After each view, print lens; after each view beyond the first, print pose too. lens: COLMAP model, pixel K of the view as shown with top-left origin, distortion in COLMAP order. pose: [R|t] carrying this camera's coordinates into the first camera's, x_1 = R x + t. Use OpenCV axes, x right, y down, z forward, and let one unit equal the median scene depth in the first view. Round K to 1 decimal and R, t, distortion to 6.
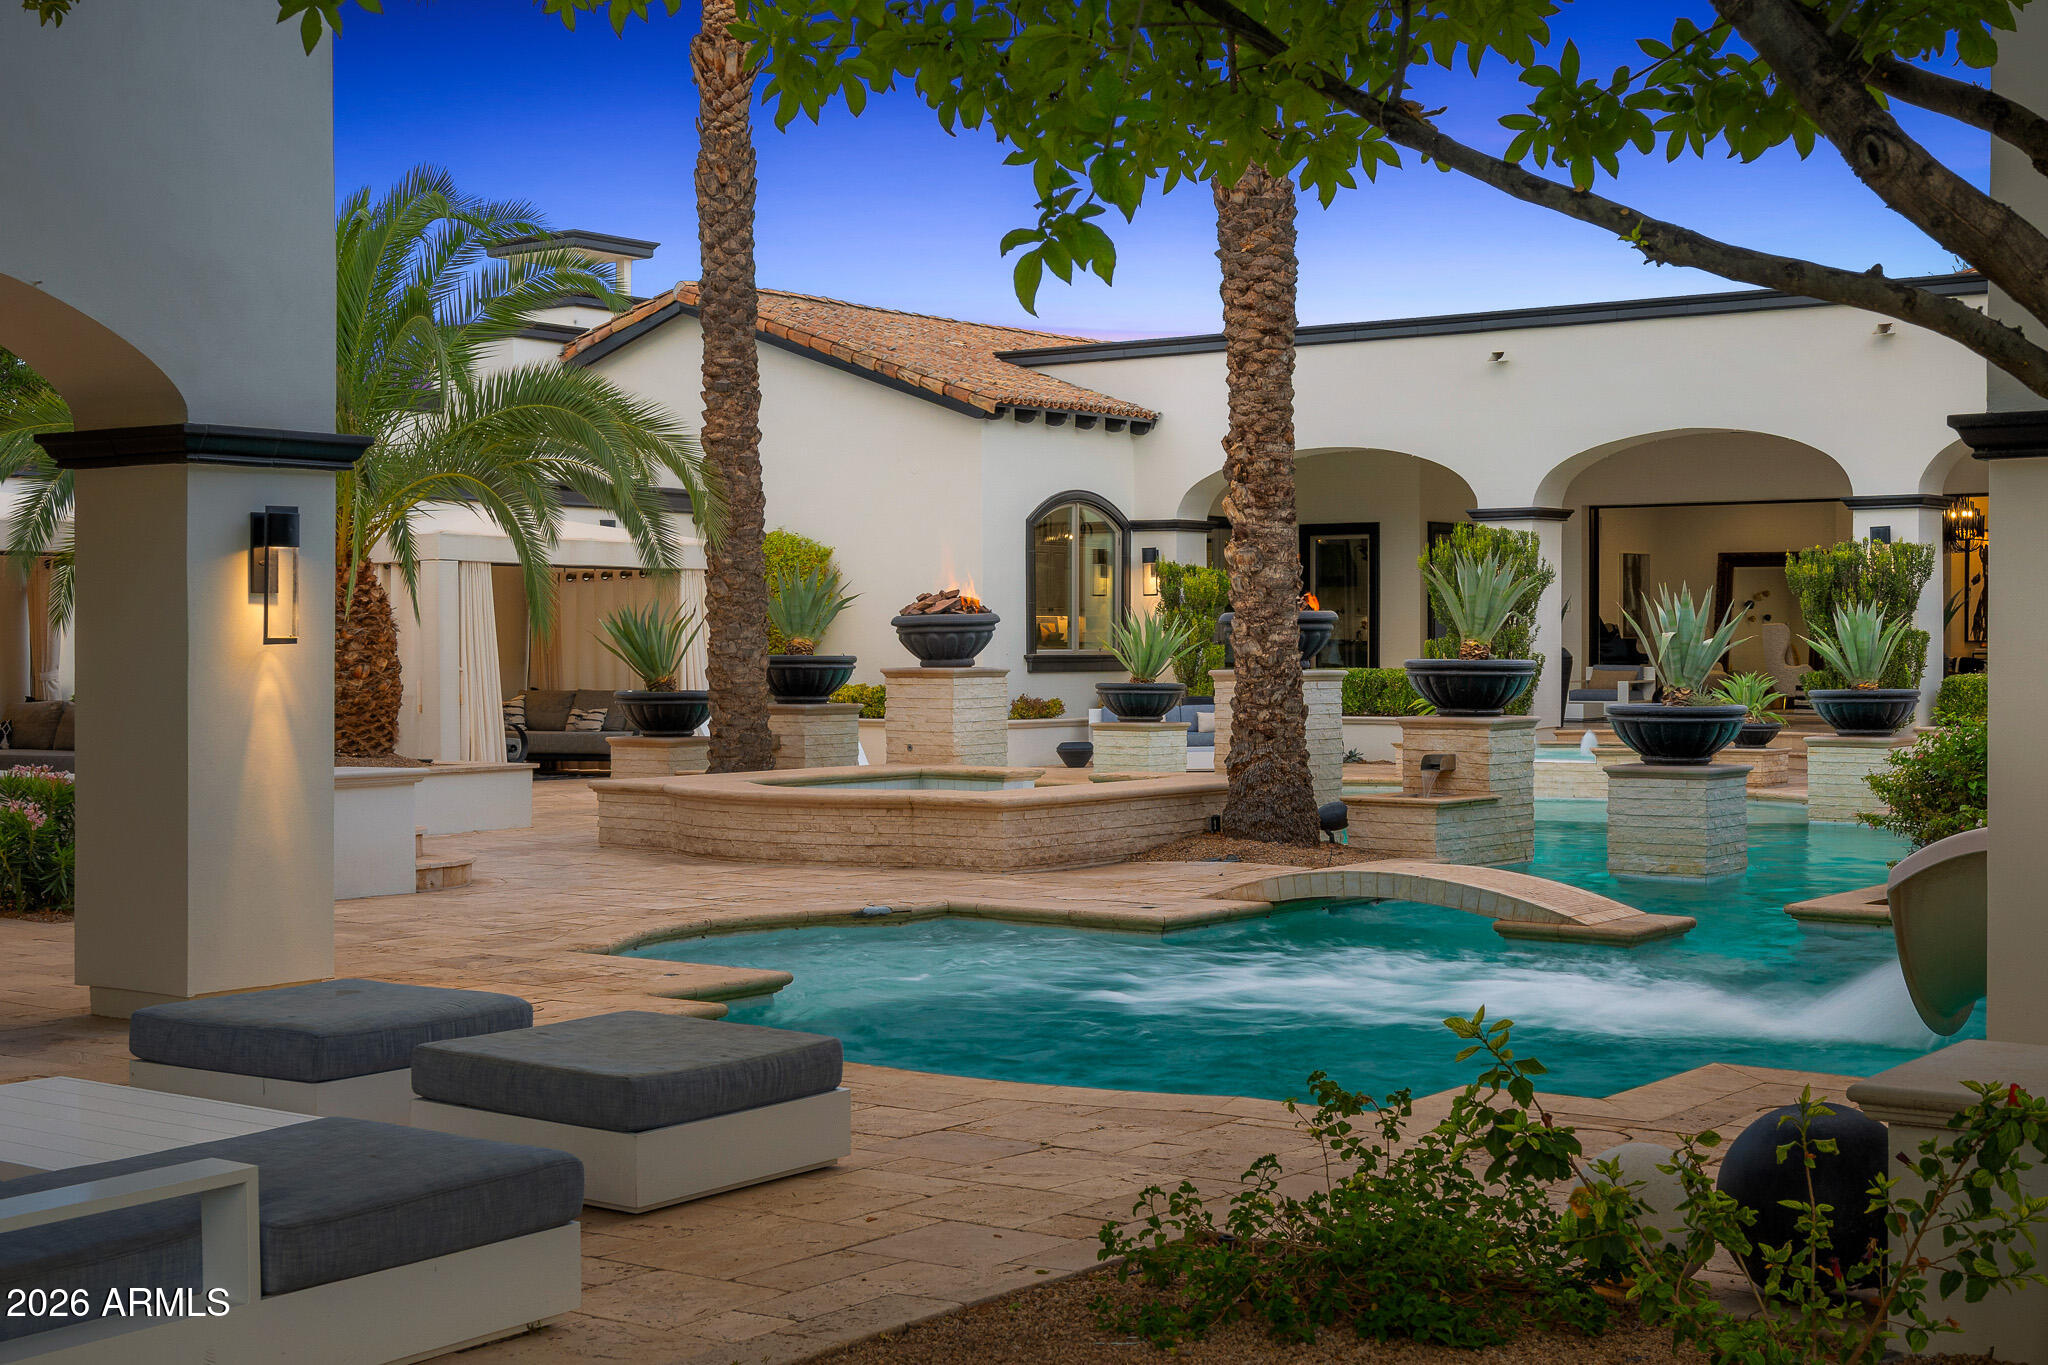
lens RADIAL K [[2671.0, 0, 1024.0], [0, 2671.0, 682.5], [0, 0, 1]] dist [0.005947, 0.004749]
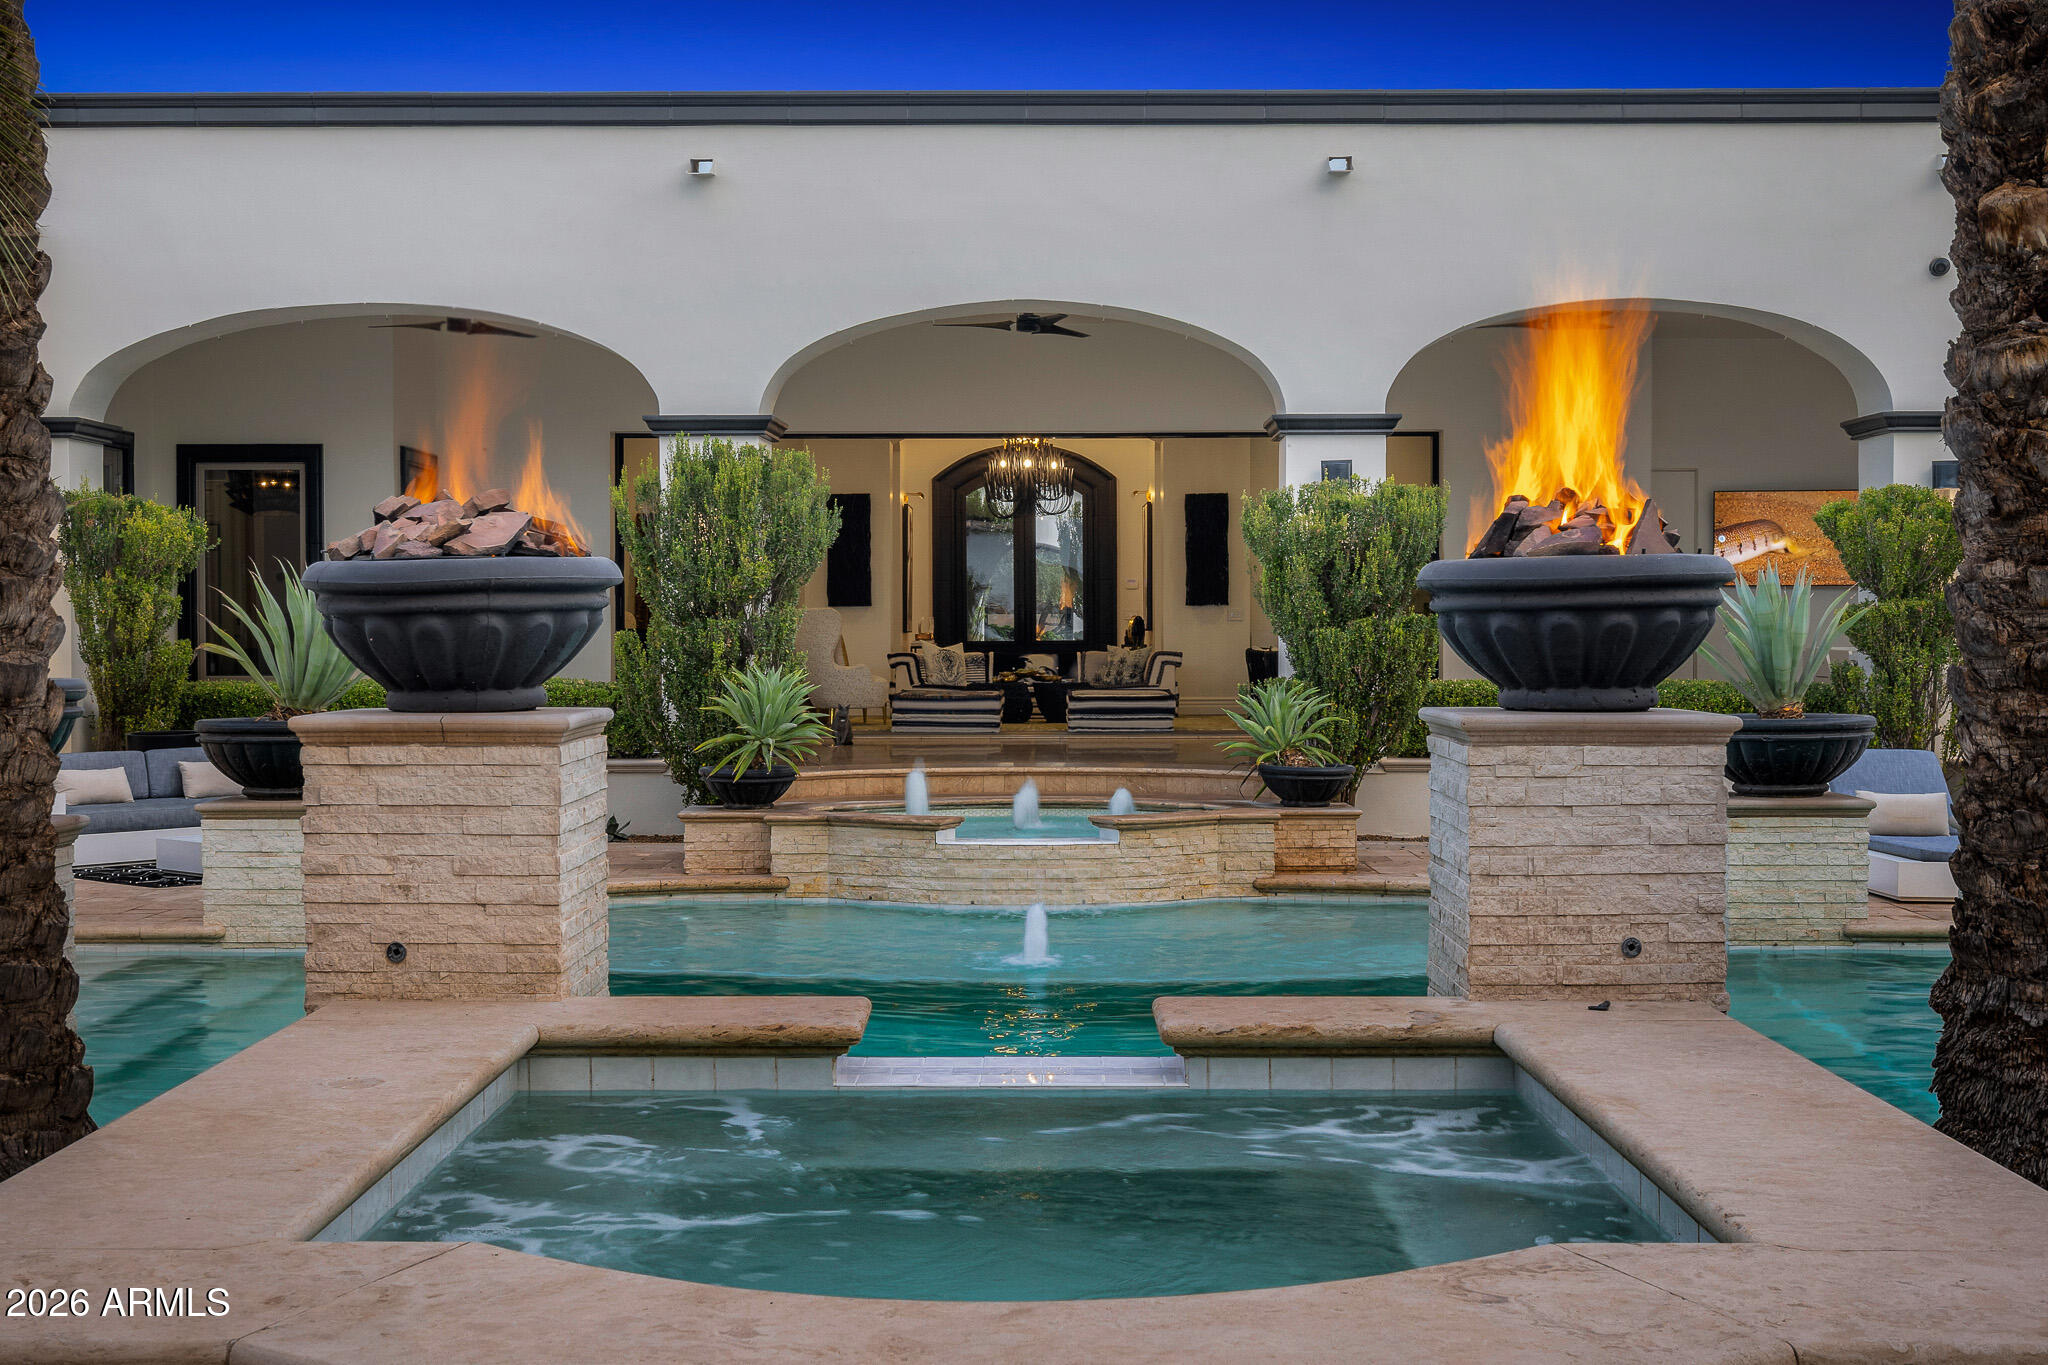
lens RADIAL K [[2671.0, 0, 1024.0], [0, 2671.0, 682.5], [0, 0, 1]] dist [0.005947, 0.004749]
pose [[0.788493, -0.013867, 0.614887, -0.159476], [0.013849, 0.999893, 0.004791, -0.008777], [-0.614887, 0.004738, 0.788601, 0.580322]]
